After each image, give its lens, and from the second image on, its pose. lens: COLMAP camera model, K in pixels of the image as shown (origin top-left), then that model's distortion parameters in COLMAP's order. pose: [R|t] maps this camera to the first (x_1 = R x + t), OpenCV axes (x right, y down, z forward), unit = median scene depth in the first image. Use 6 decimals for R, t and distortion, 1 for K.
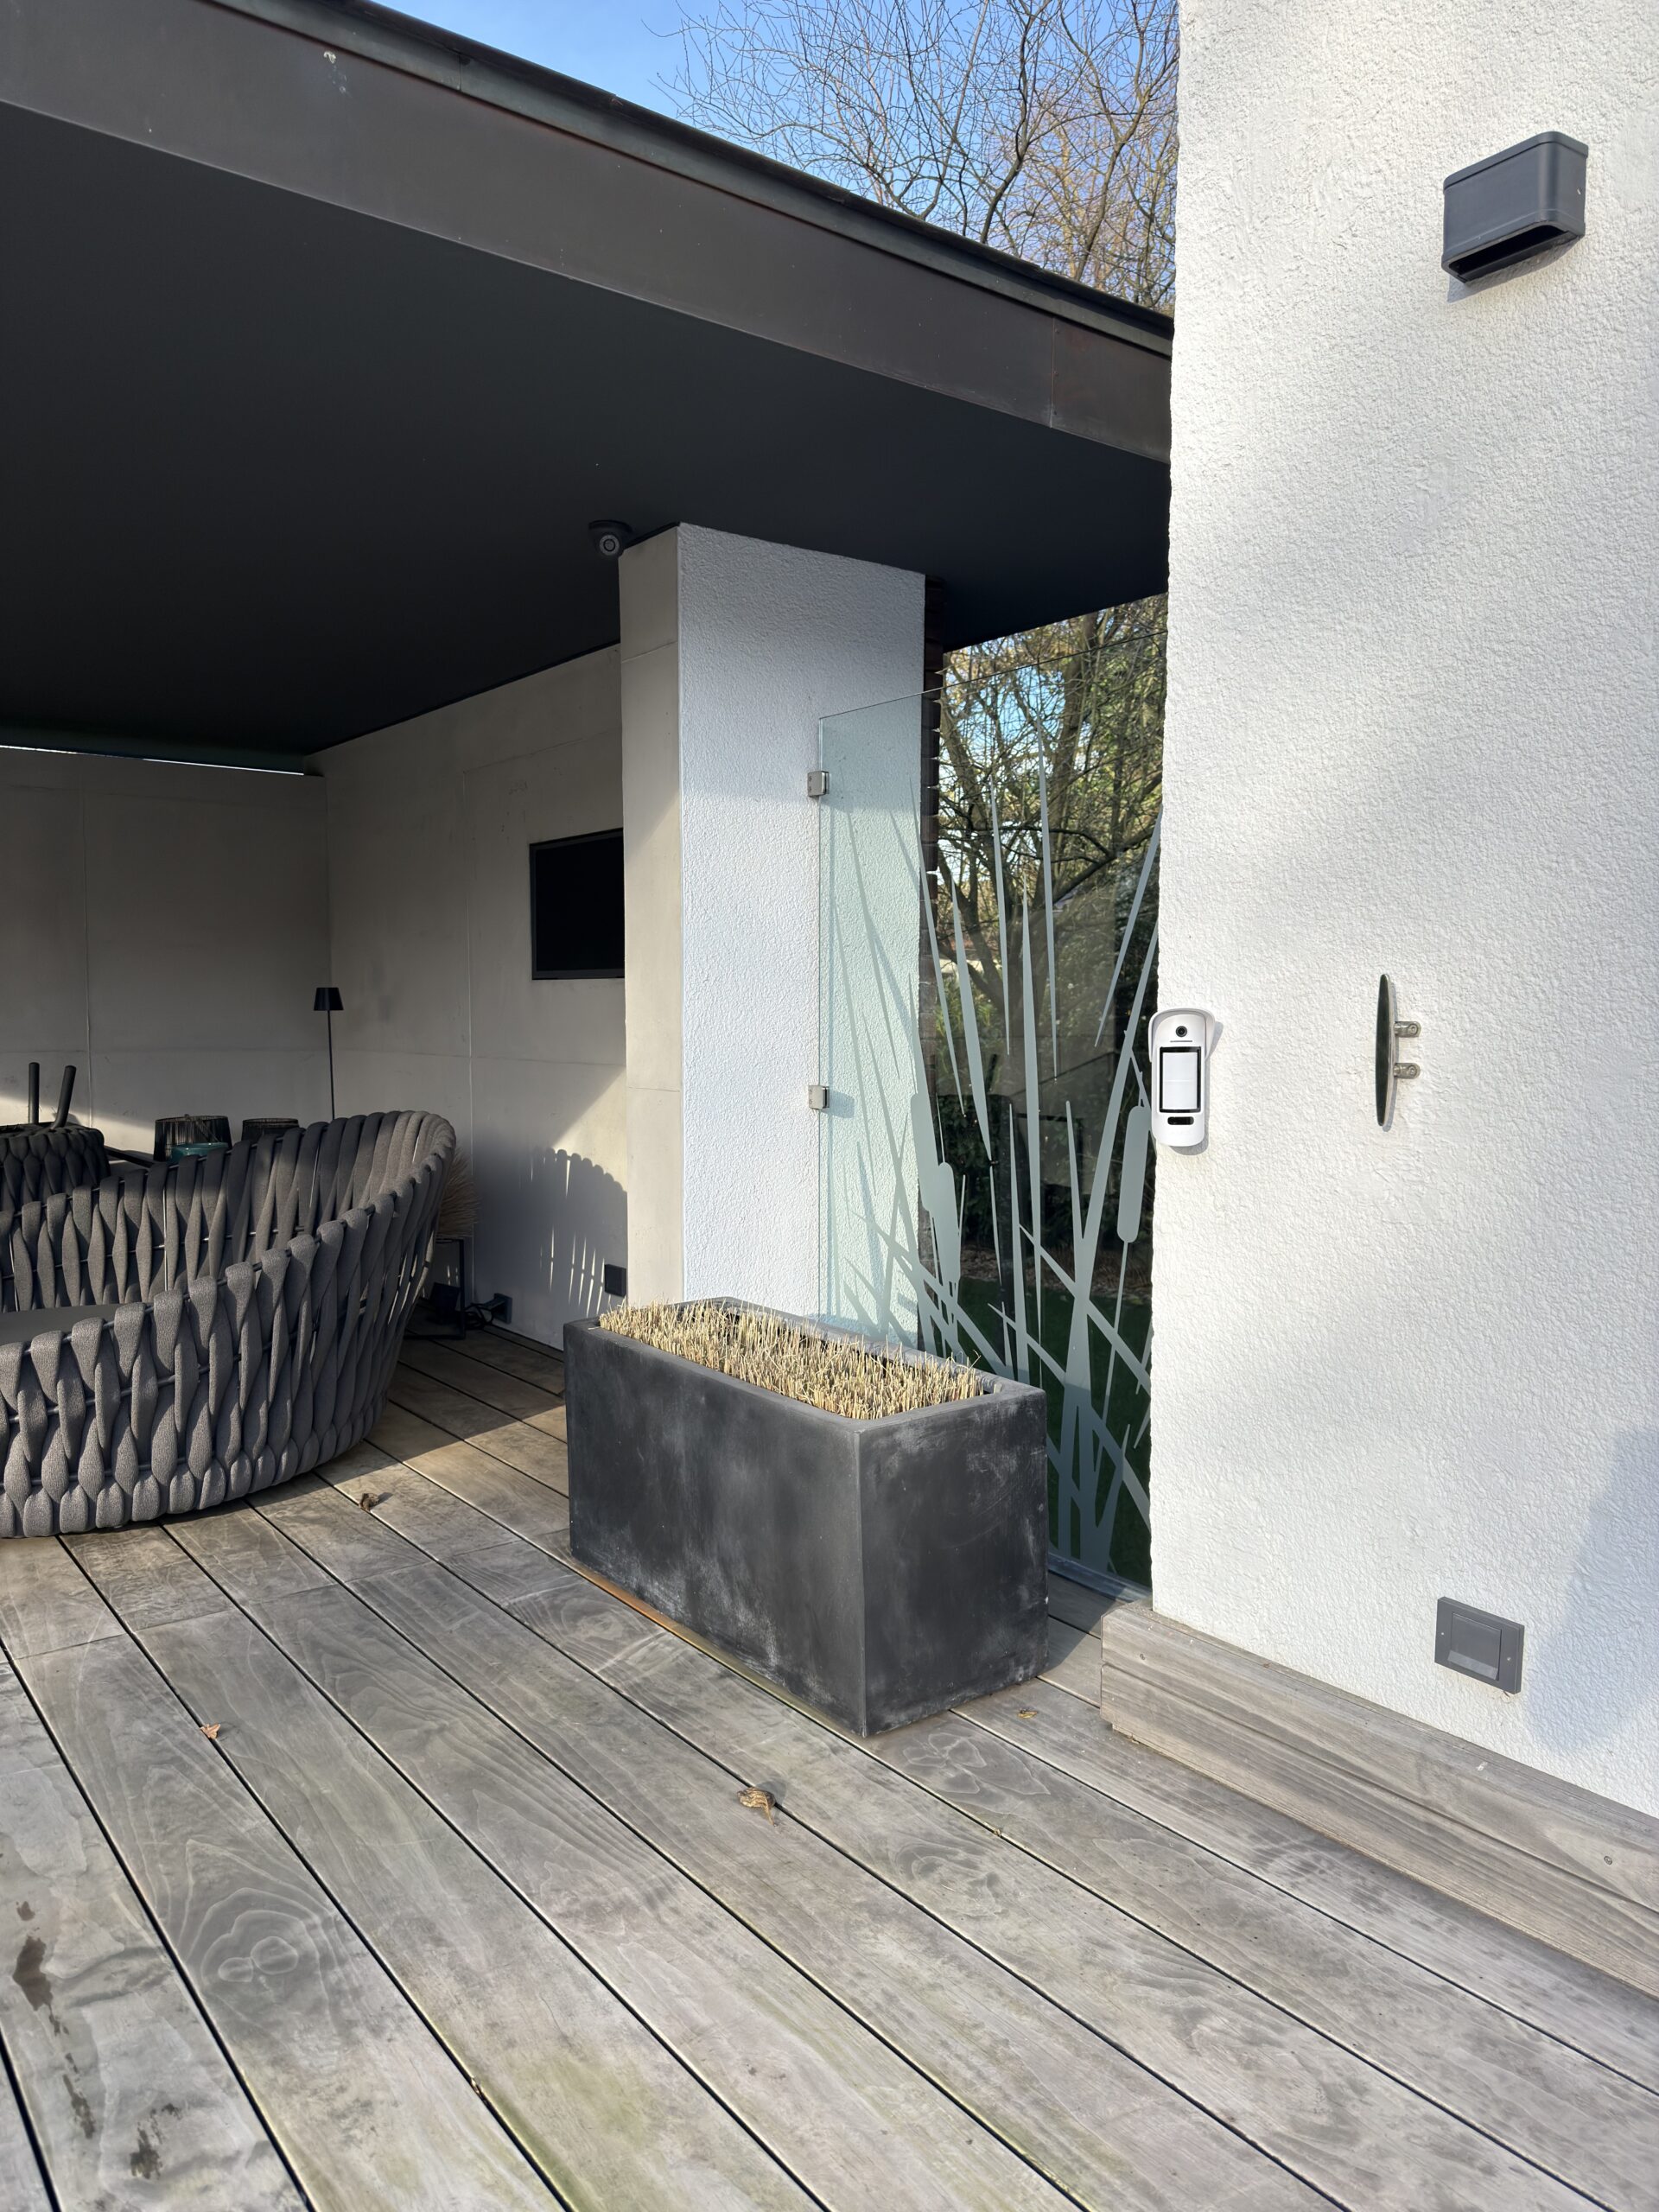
lens RADIAL K [[1550.6, 0, 829.5], [0, 1550.6, 1106.0], [0, 0, 1]] dist [0.159007, -0.315448]
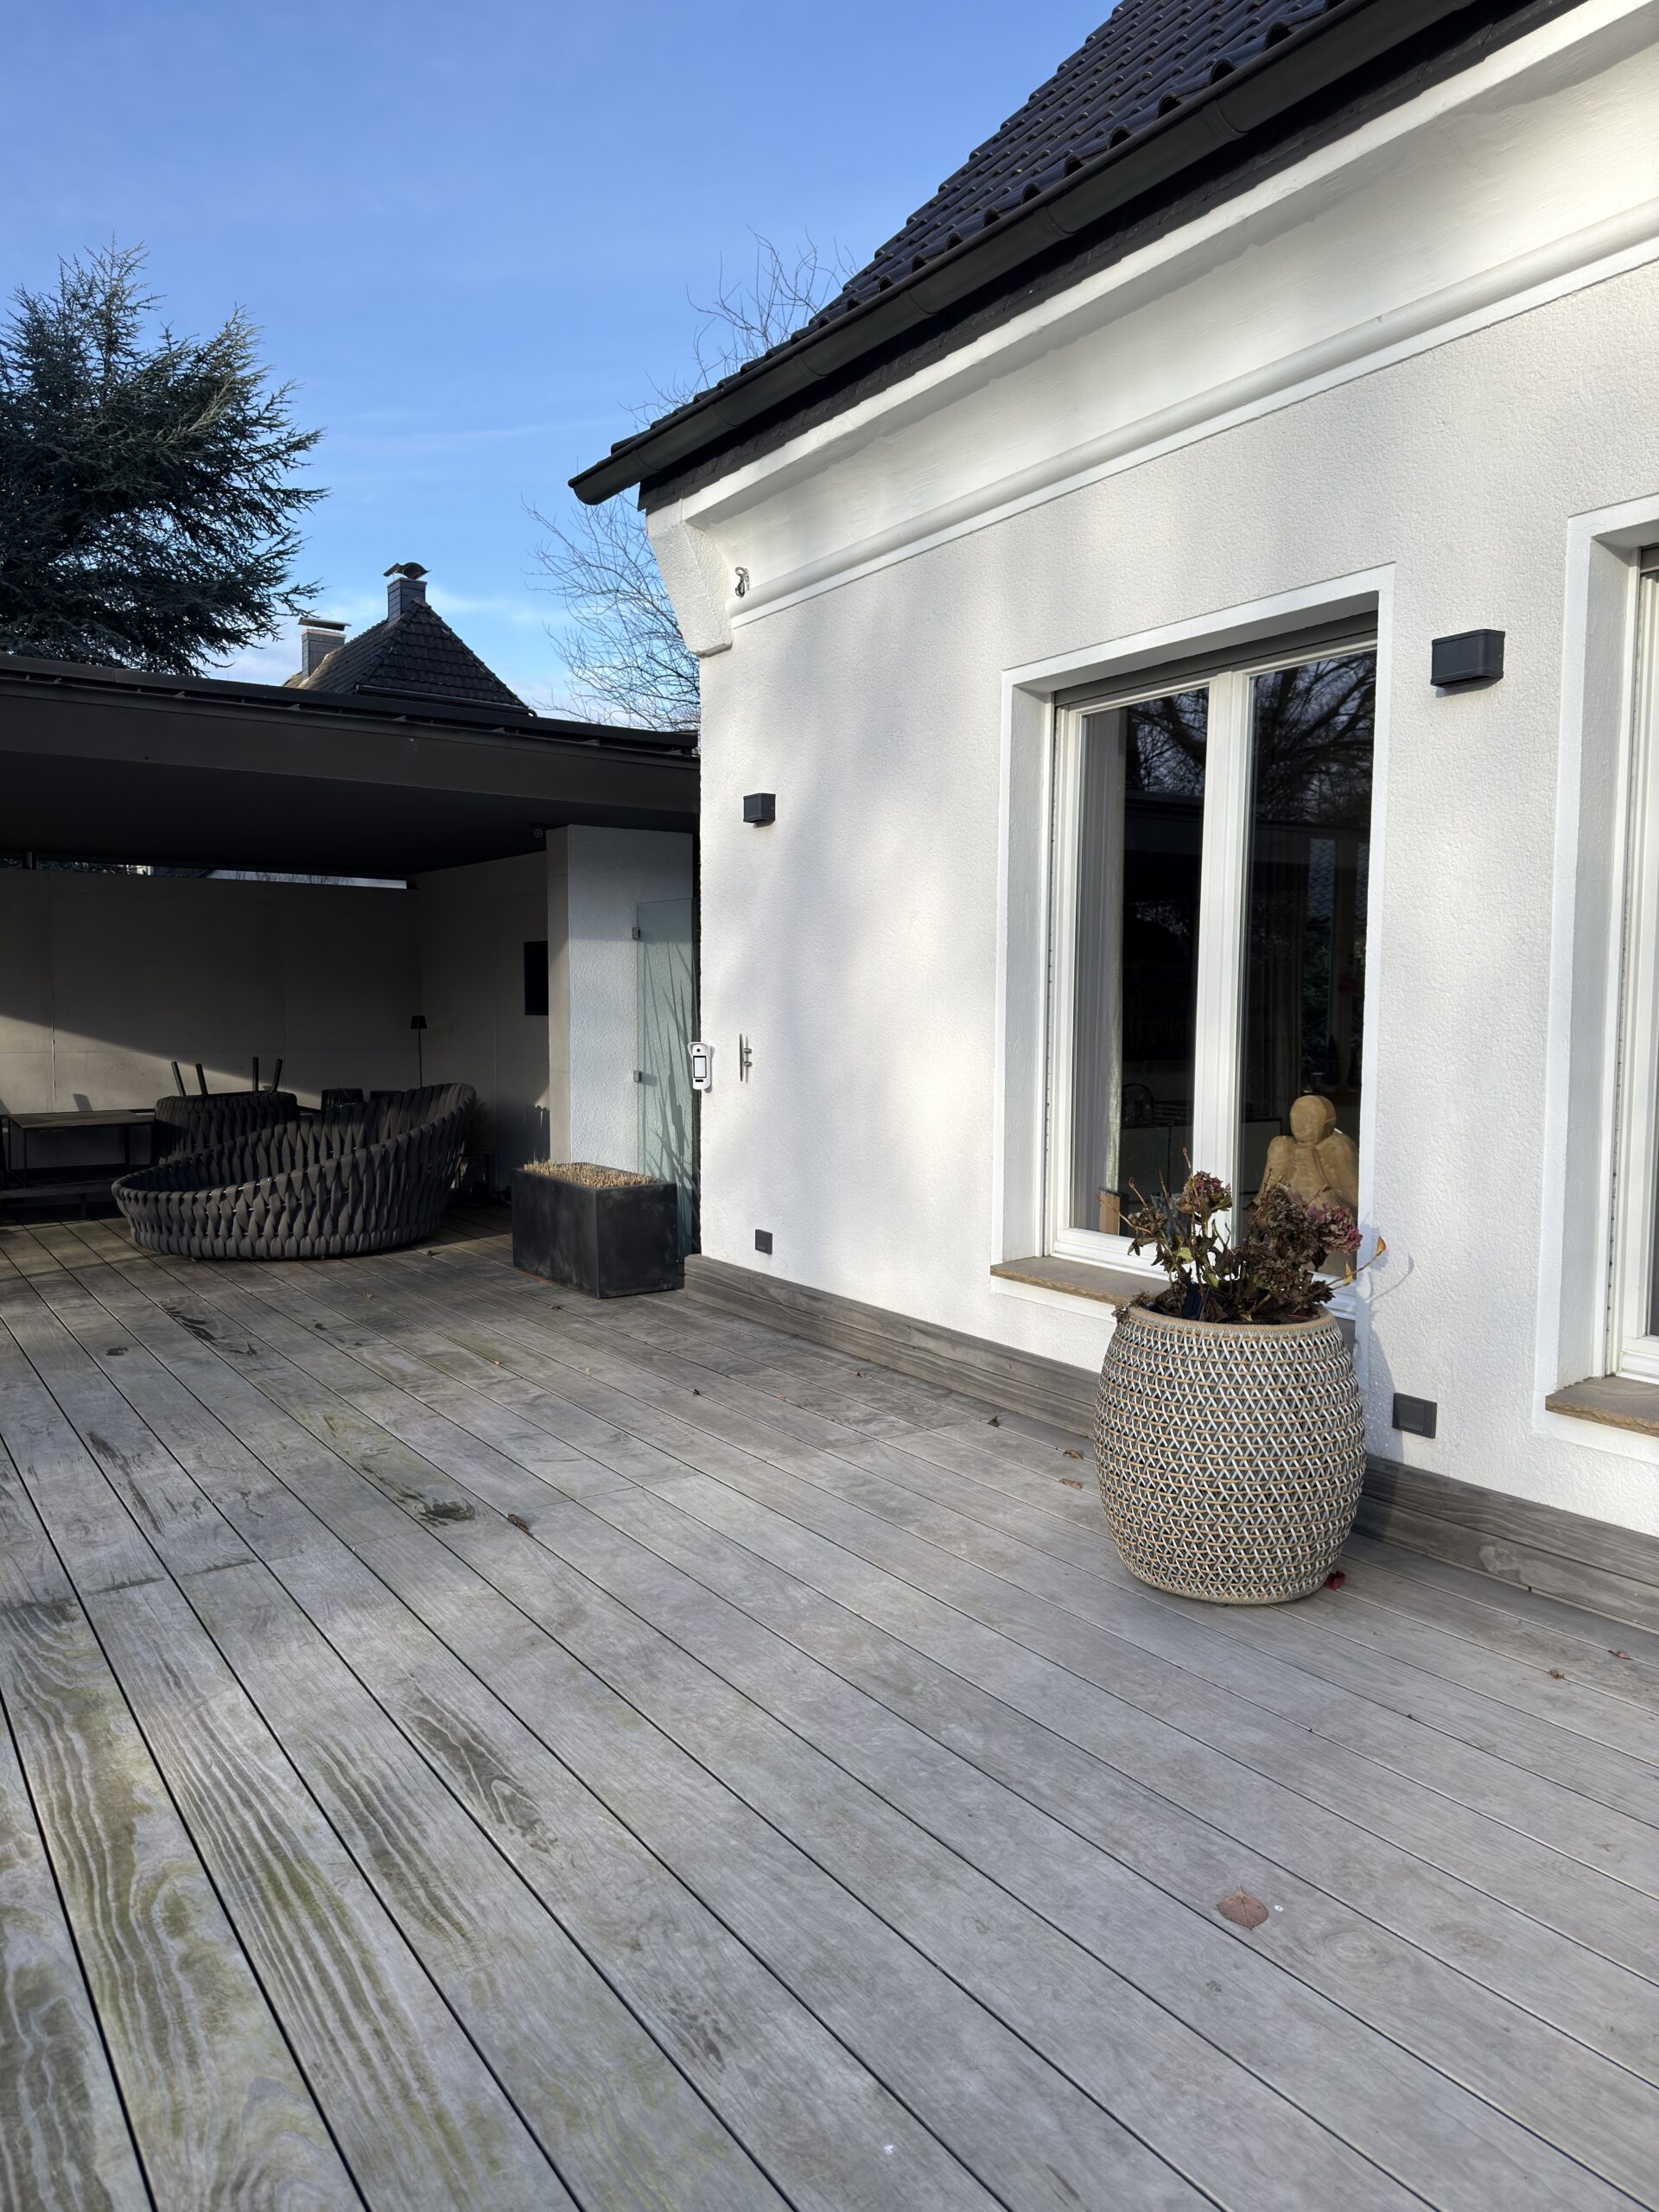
lens RADIAL K [[1550.6, 0, 829.5], [0, 1550.6, 1106.0], [0, 0, 1]] dist [0.159007, -0.315448]
pose [[0.998256, 0.011056, -0.057981, 0.421660], [-0.011126, 0.999938, -0.000887, 0.037630], [0.057967, 0.001531, 0.998317, -1.255418]]
